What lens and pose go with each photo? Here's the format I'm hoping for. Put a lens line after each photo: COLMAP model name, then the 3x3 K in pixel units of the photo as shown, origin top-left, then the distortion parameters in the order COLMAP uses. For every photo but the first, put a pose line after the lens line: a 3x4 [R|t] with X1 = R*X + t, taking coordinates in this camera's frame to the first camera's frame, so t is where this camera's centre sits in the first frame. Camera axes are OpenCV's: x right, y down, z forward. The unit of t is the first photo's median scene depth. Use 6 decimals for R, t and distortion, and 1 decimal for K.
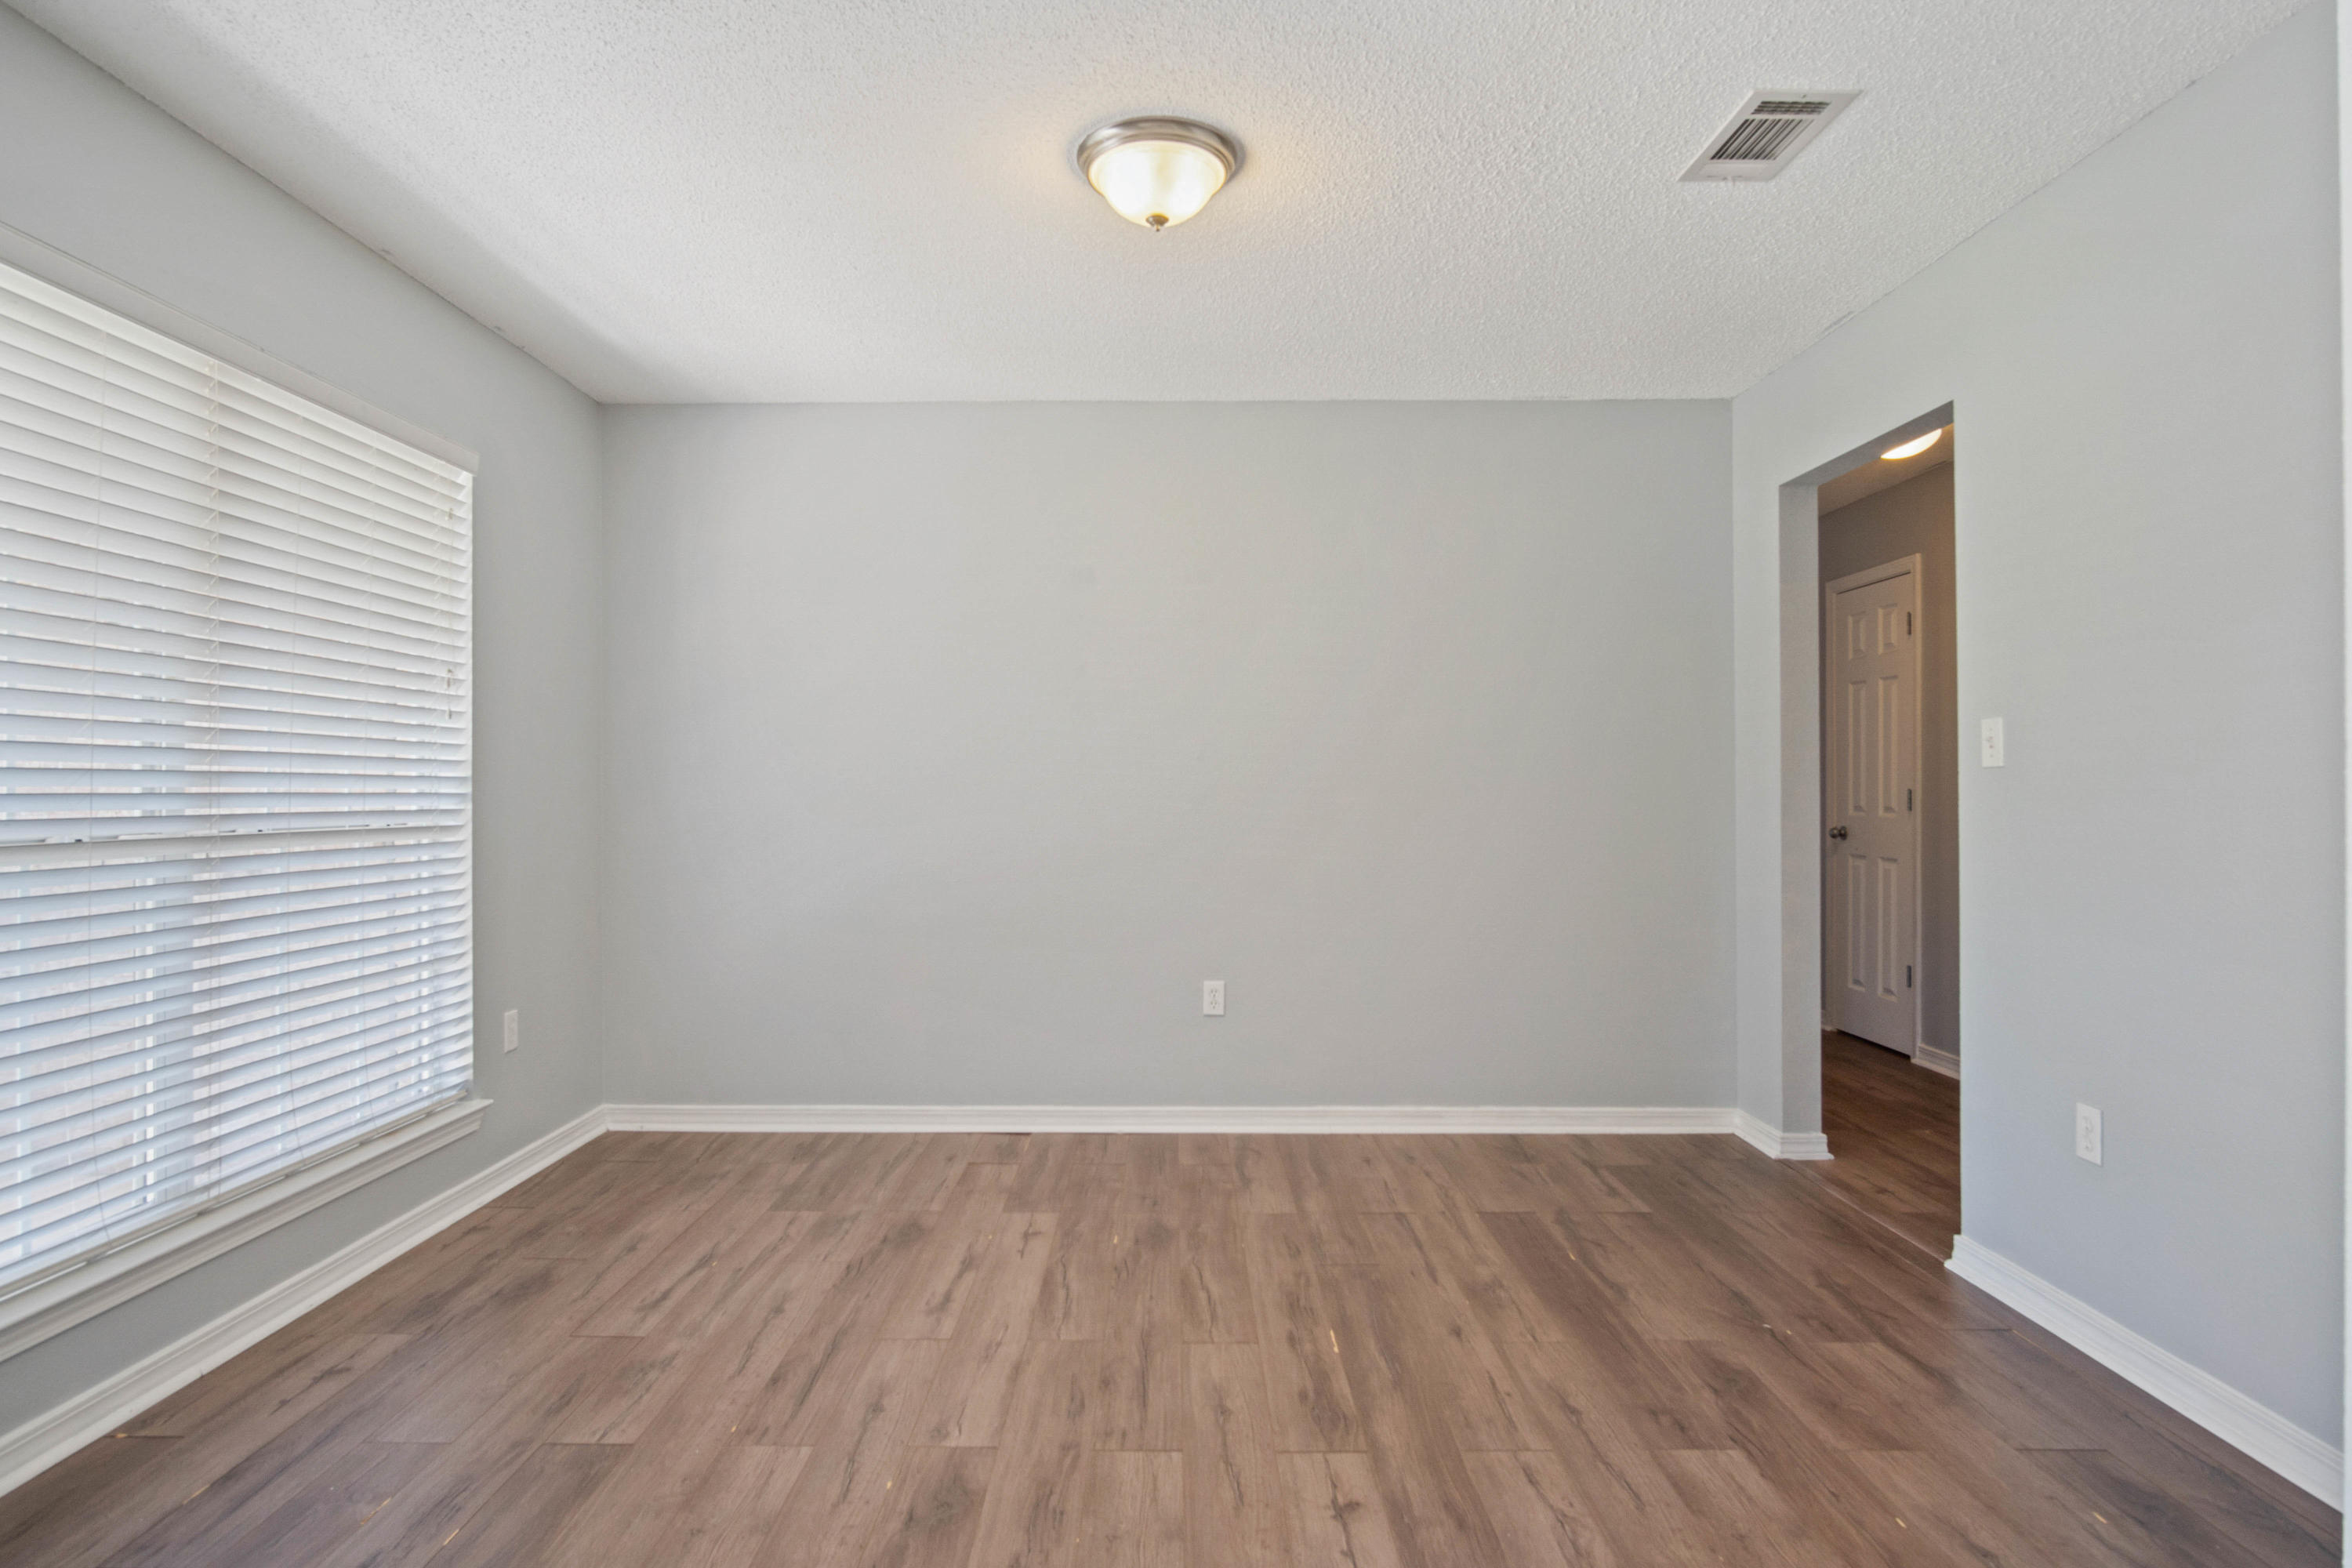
lens RADIAL K [[1265.9, 0, 1163.1], [0, 1265.9, 799.5], [0, 0, 1]] dist [-0.017118, 0.000547]
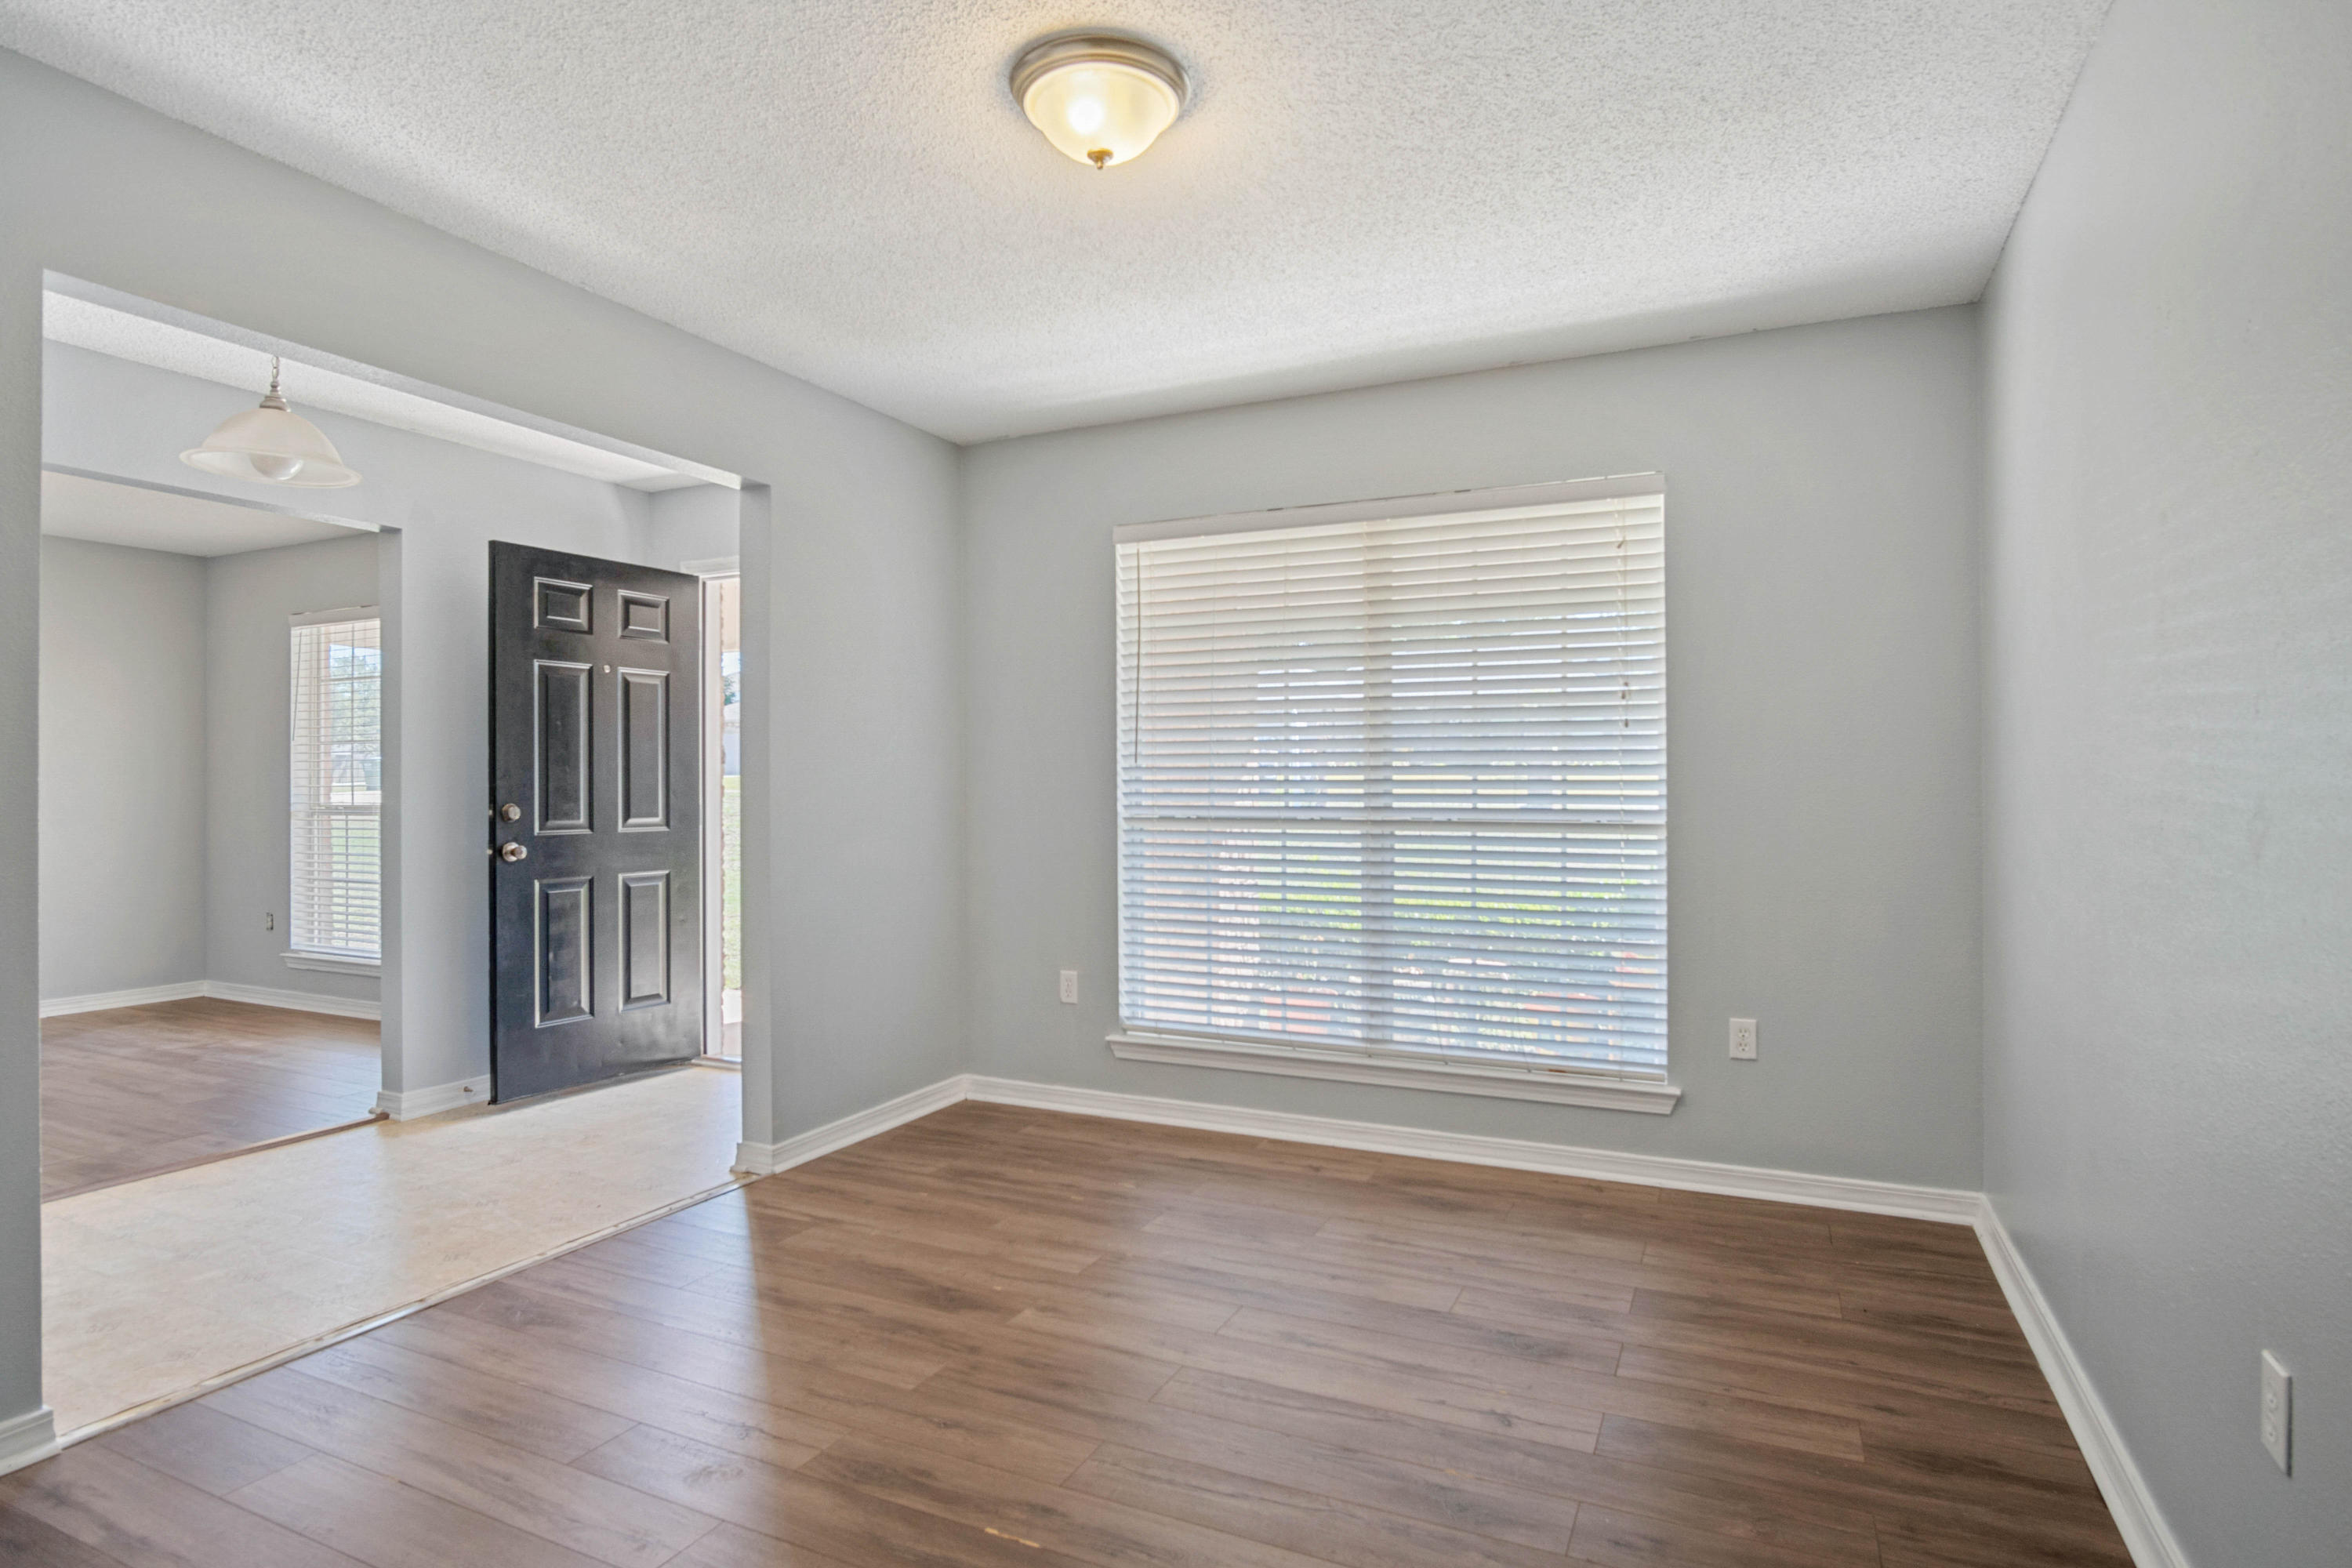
lens RADIAL K [[1265.9, 0, 1163.1], [0, 1265.9, 799.5], [0, 0, 1]] dist [-0.017118, 0.000547]
pose [[-0.433621, 0.013287, -0.900997, 0.689316], [-0.005480, 0.999834, 0.017382, -0.020450], [0.901079, 0.012475, -0.433476, 1.261464]]
